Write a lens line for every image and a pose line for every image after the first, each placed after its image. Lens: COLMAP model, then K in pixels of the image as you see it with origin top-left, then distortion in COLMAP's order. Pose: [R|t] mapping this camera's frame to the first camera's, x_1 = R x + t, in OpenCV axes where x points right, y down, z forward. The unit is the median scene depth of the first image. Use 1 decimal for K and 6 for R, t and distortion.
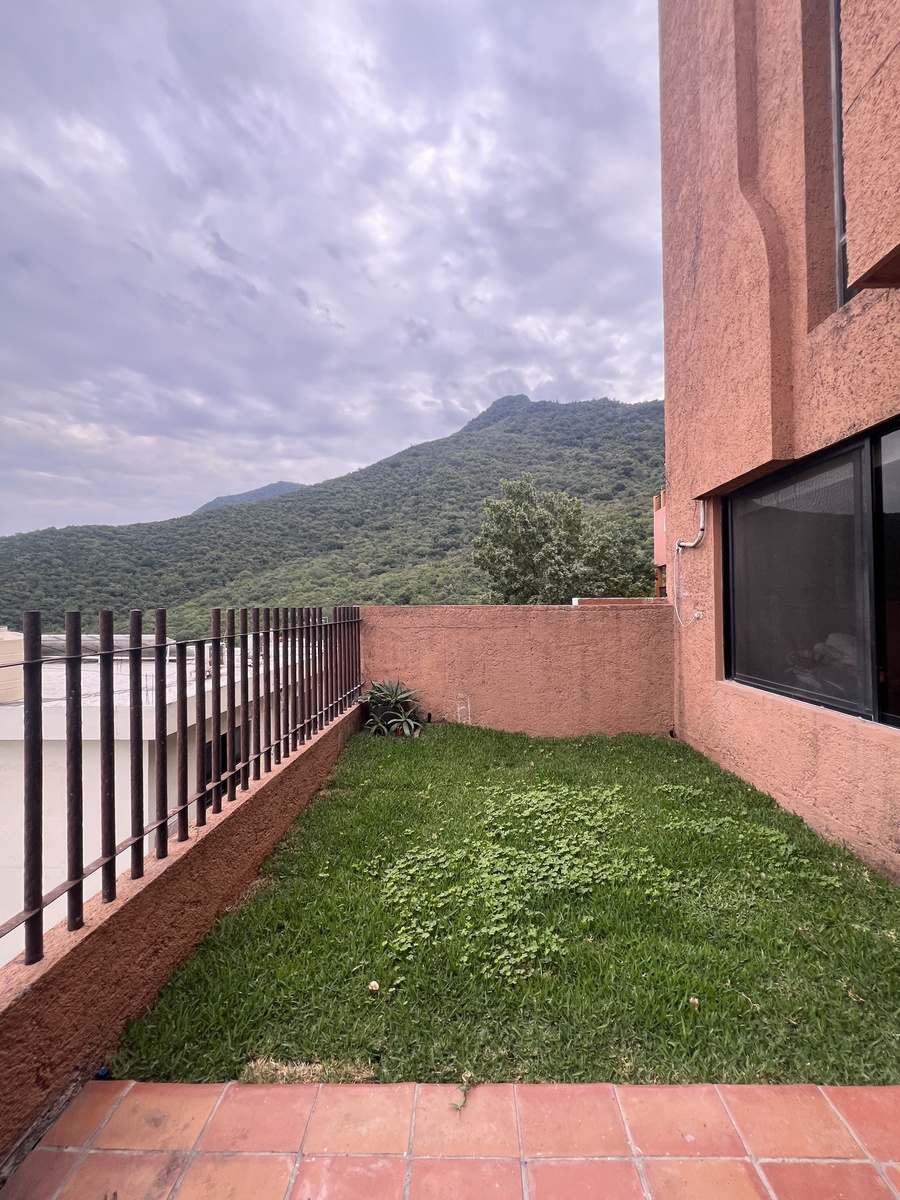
lens RADIAL K [[483.7, 0, 449.3], [0, 483.7, 601.7], [0, 0, 1]] dist [-0.002502, 0.000766]
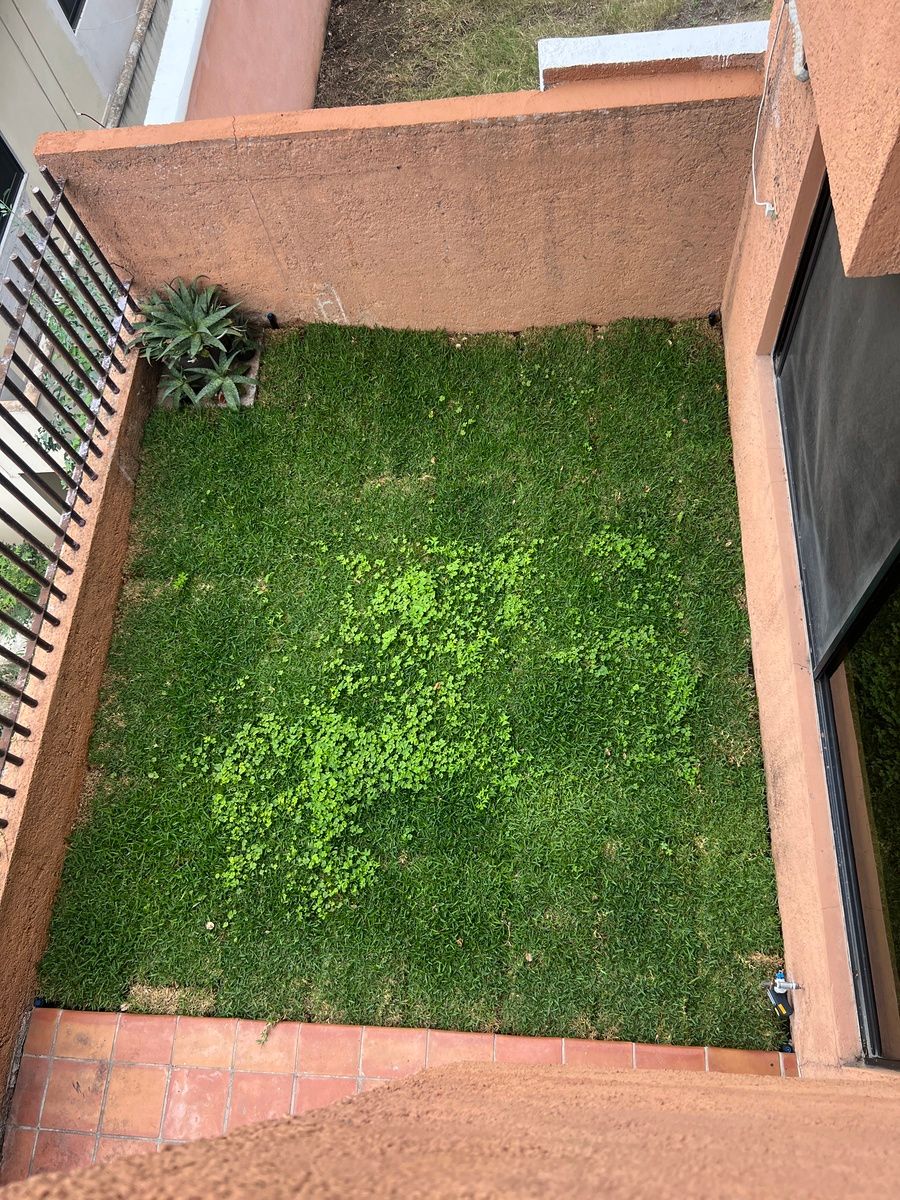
lens RADIAL K [[916.6, 0, 448.5], [0, 916.6, 594.2], [0, 0, 1]] dist [0.056937, -0.053315]
pose [[0.991891, -0.043798, -0.119307, 0.175801], [0.126860, 0.397890, 0.908620, -0.370118], [0.007675, -0.916387, 0.400220, 0.190578]]
